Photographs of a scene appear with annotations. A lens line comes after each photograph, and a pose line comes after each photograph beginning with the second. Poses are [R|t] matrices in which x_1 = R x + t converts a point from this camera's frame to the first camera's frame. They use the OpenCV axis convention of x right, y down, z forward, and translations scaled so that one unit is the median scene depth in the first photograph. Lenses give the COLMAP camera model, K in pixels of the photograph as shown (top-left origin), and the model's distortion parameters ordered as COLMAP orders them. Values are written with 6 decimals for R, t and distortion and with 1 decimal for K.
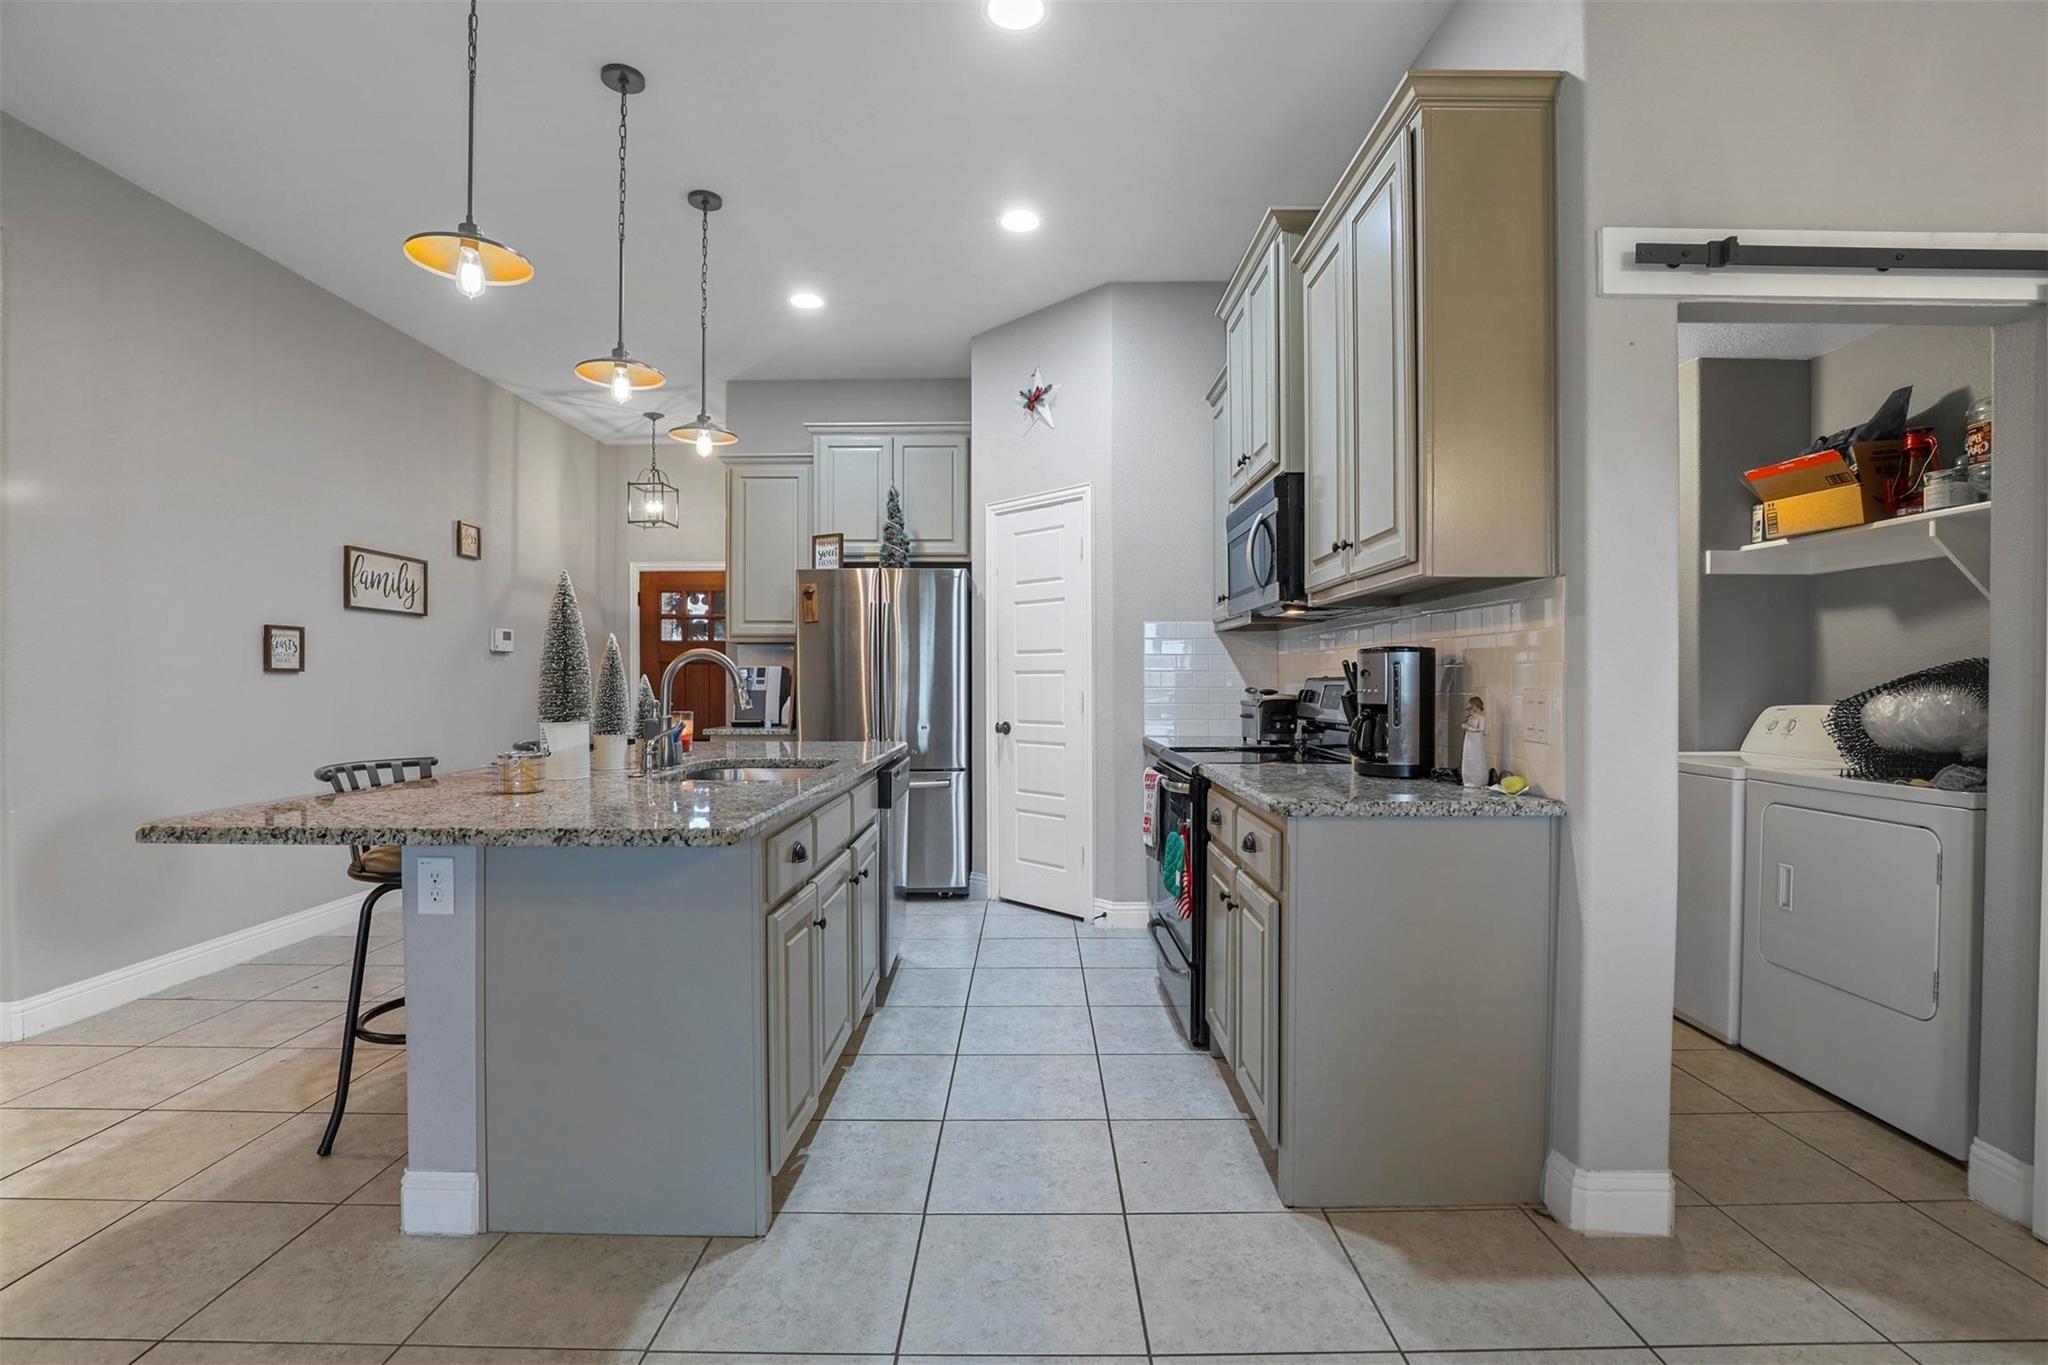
lens RADIAL K [[934.9, 0, 1029.6], [0, 934.9, 685.8], [0, 0, 1]] dist [-0.030148, 0.003633]
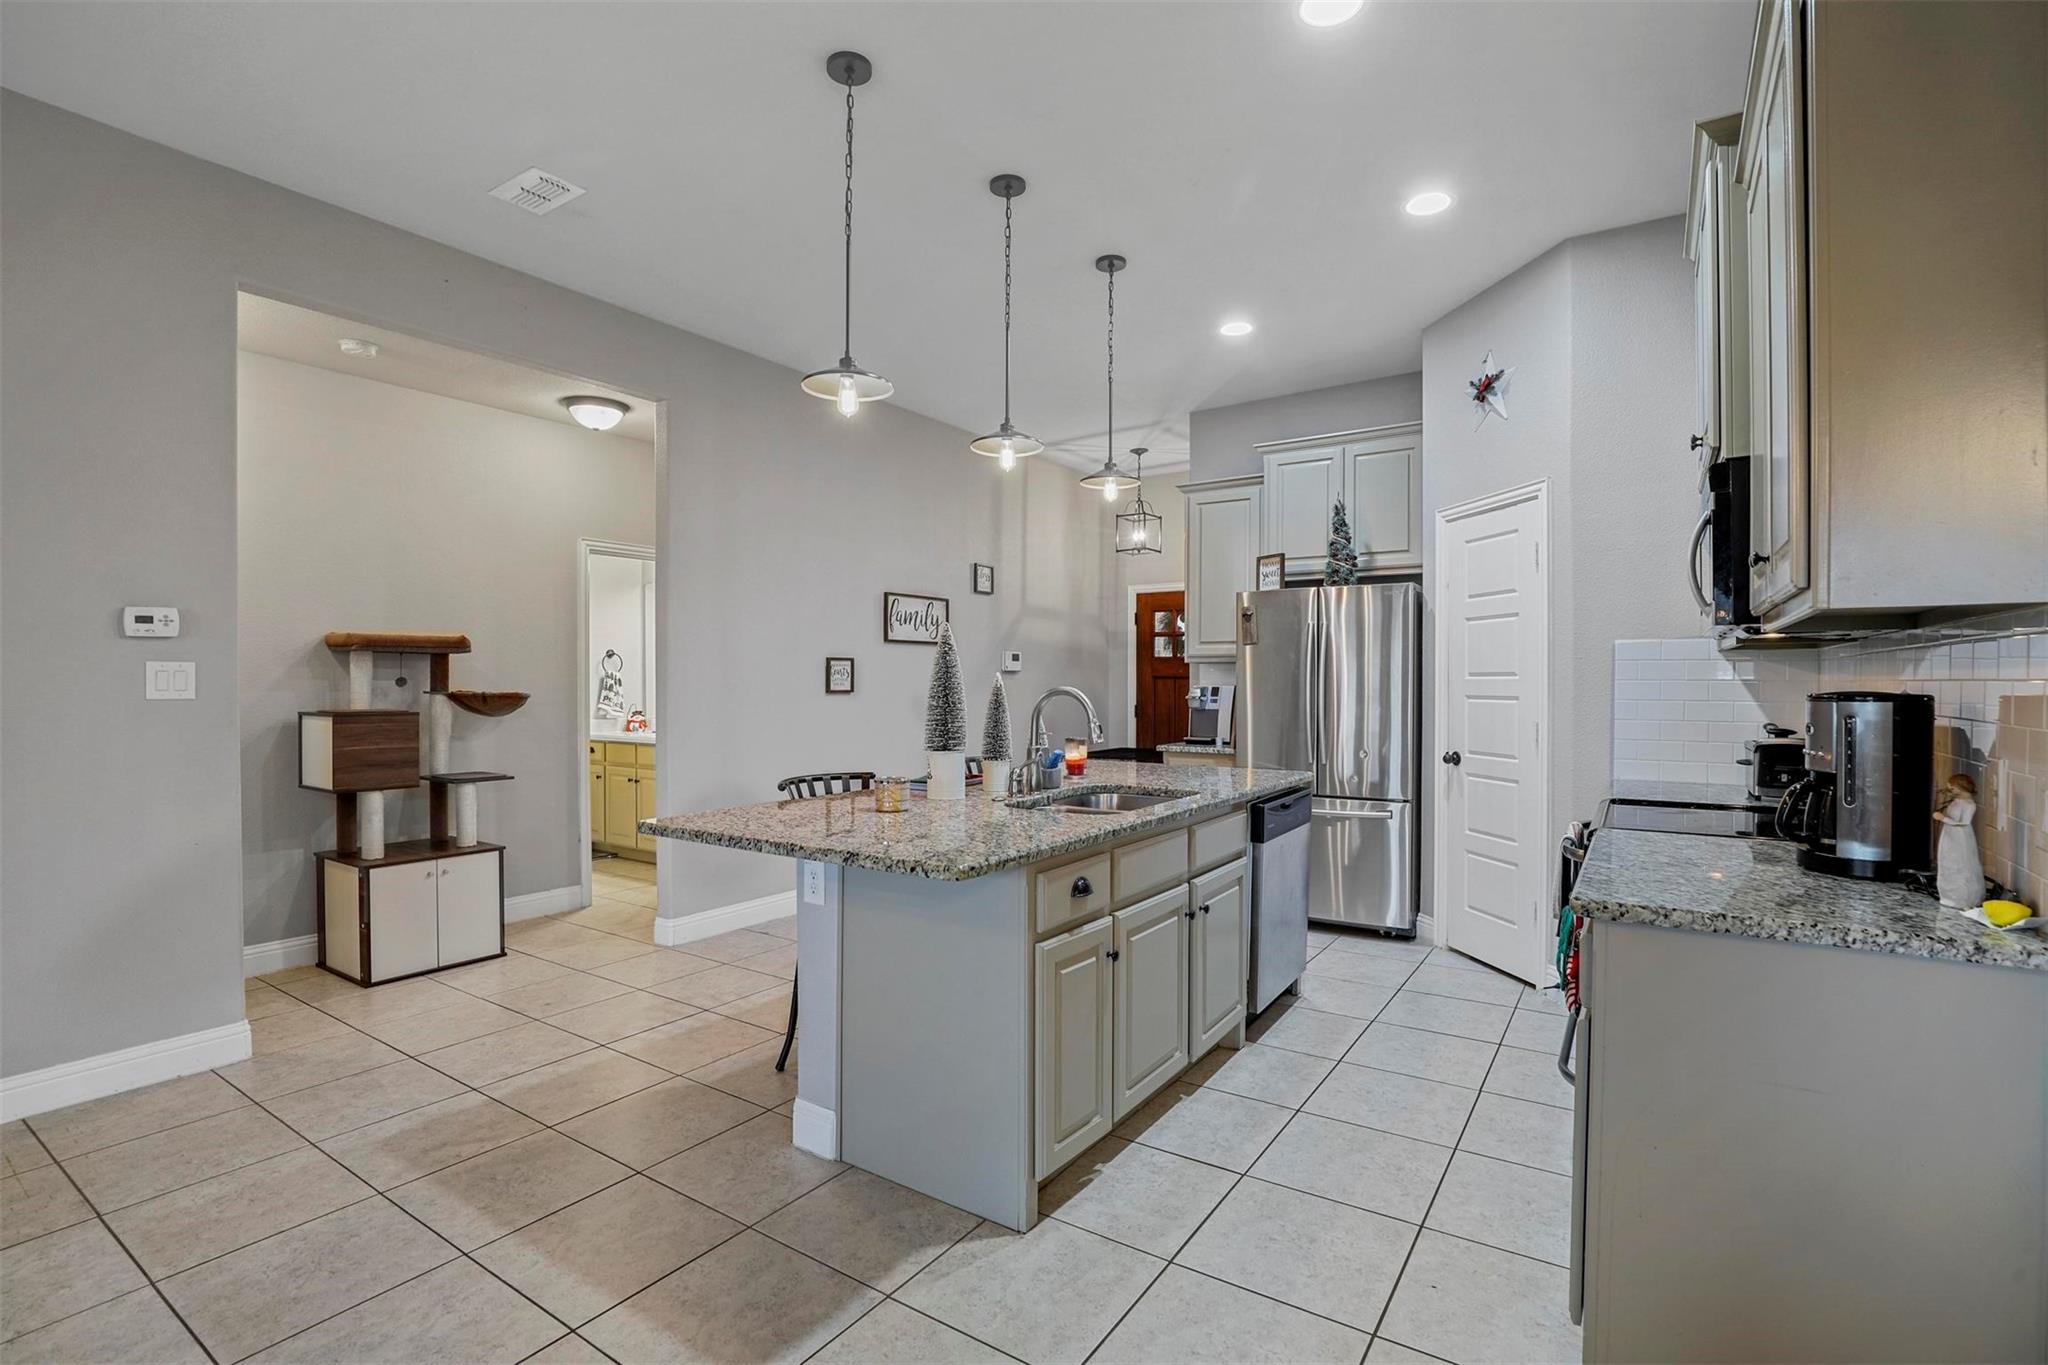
lens RADIAL K [[934.9, 0, 1030.1], [0, 934.9, 686.3], [0, 0, 1]] dist [-0.030148, 0.003633]
pose [[0.835937, 0.004790, -0.548804, 0.216837], [-0.005723, 0.999984, 0.000010, -0.038590], [0.548796, 0.003132, 0.835951, 0.052099]]
